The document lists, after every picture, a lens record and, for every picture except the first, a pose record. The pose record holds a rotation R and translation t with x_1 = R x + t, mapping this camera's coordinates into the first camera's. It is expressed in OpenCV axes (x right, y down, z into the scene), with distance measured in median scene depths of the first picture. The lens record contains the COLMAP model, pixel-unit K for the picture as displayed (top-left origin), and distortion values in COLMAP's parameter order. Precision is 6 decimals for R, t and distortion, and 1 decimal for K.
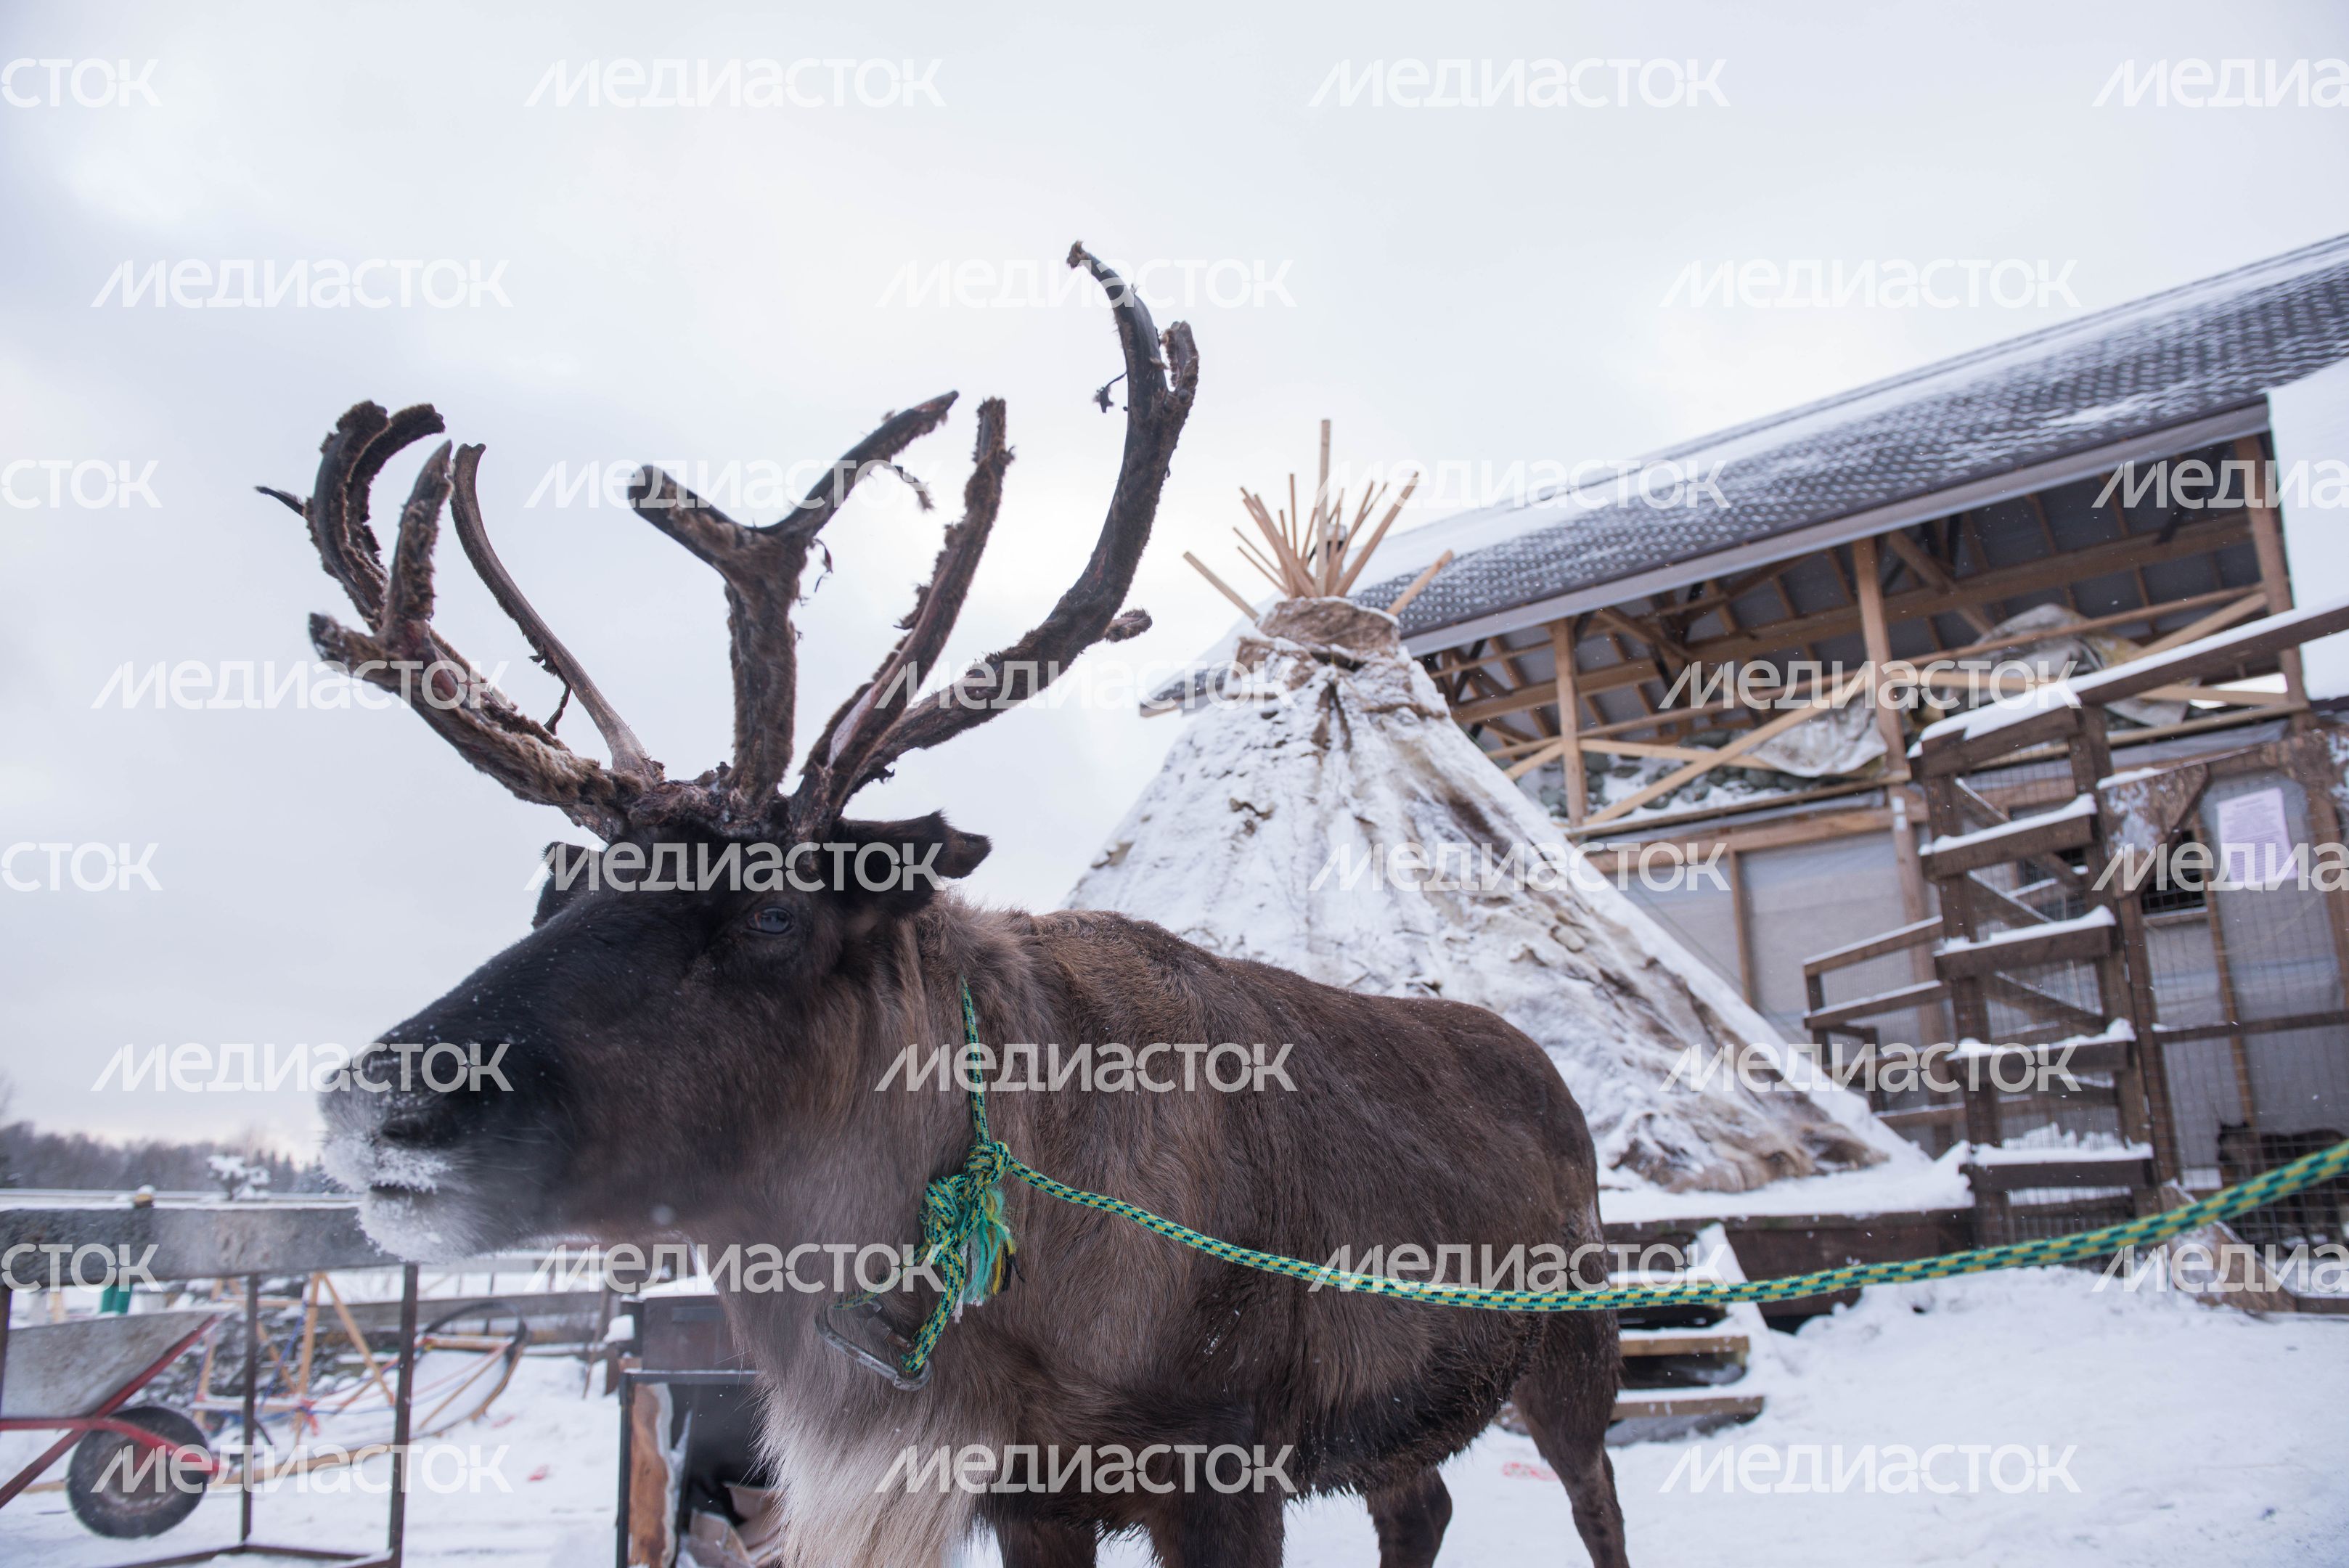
lens RADIAL K [[1558.2, 0, 1171.4], [0, 1558.2, 784.6], [0, 0, 1]] dist [-0.052500, -0.006837]
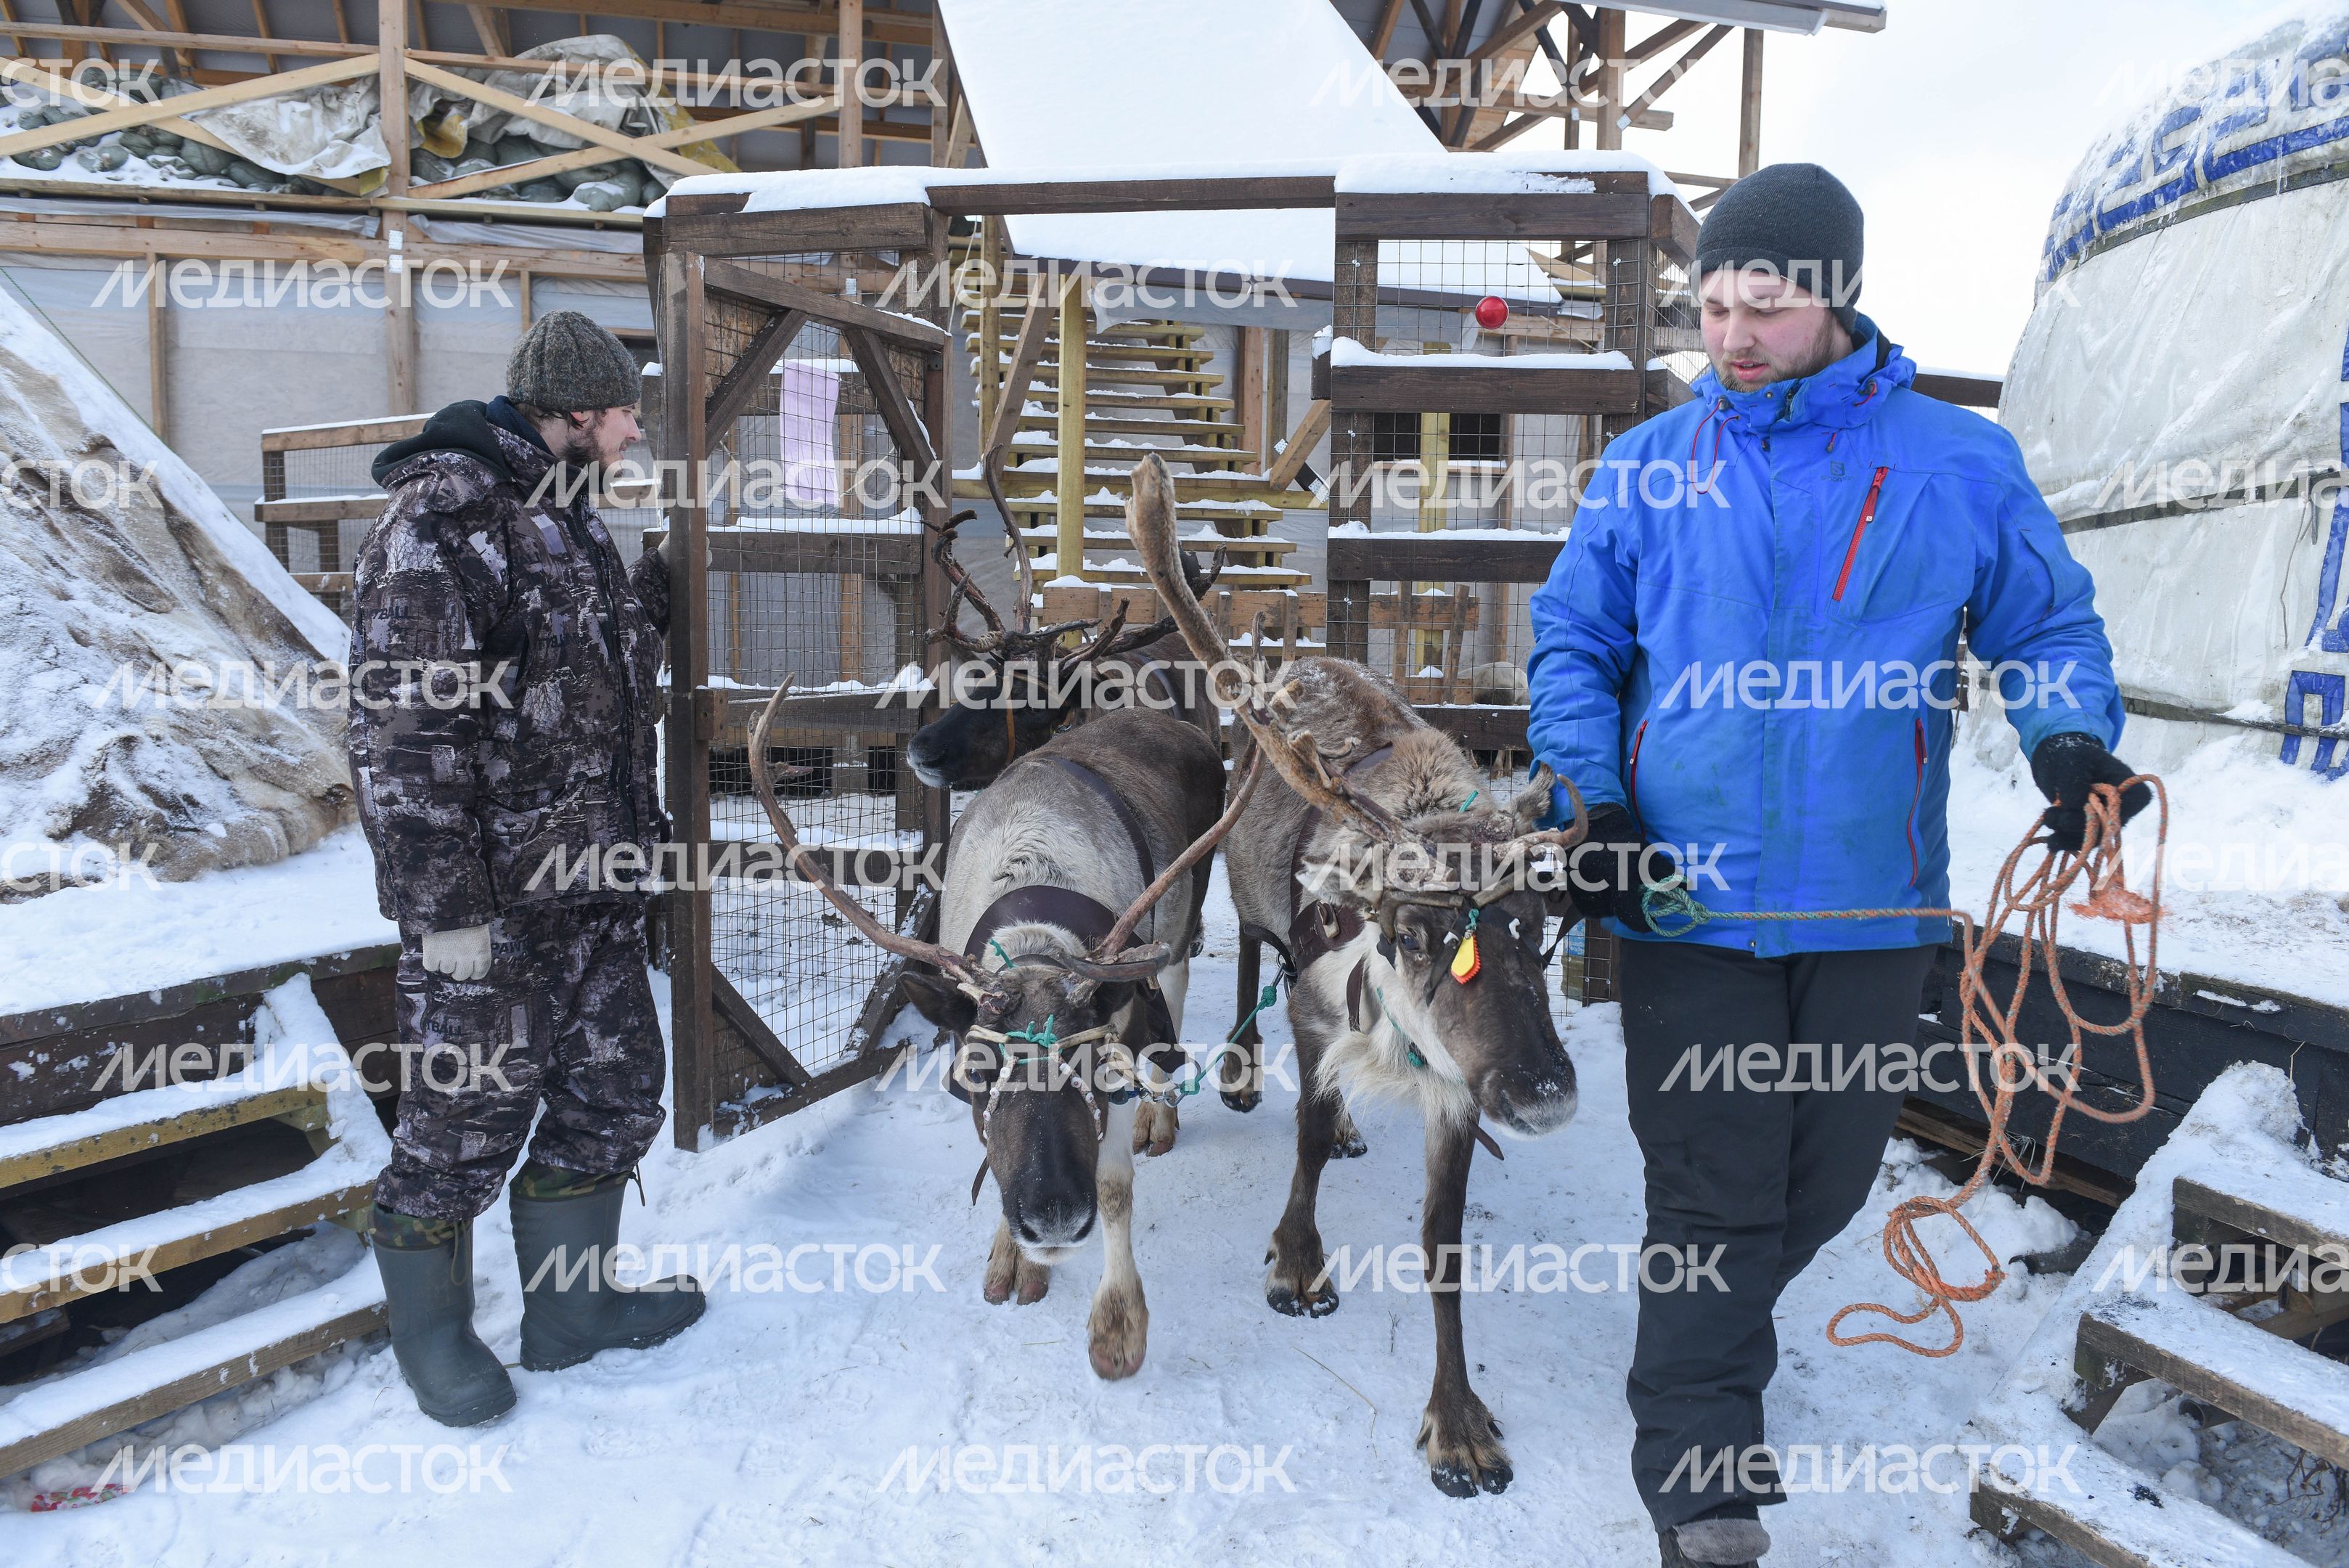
lens RADIAL K [[1558.2, 0, 1153.2], [0, 1558.2, 779.7], [0, 0, 1]] dist [-0.052500, -0.006837]
pose [[0.552046, -0.061284, 0.831559, 0.040243], [-0.238499, 0.944022, 0.227904, 0.005750], [-0.798977, -0.324139, 0.506527, 0.341267]]
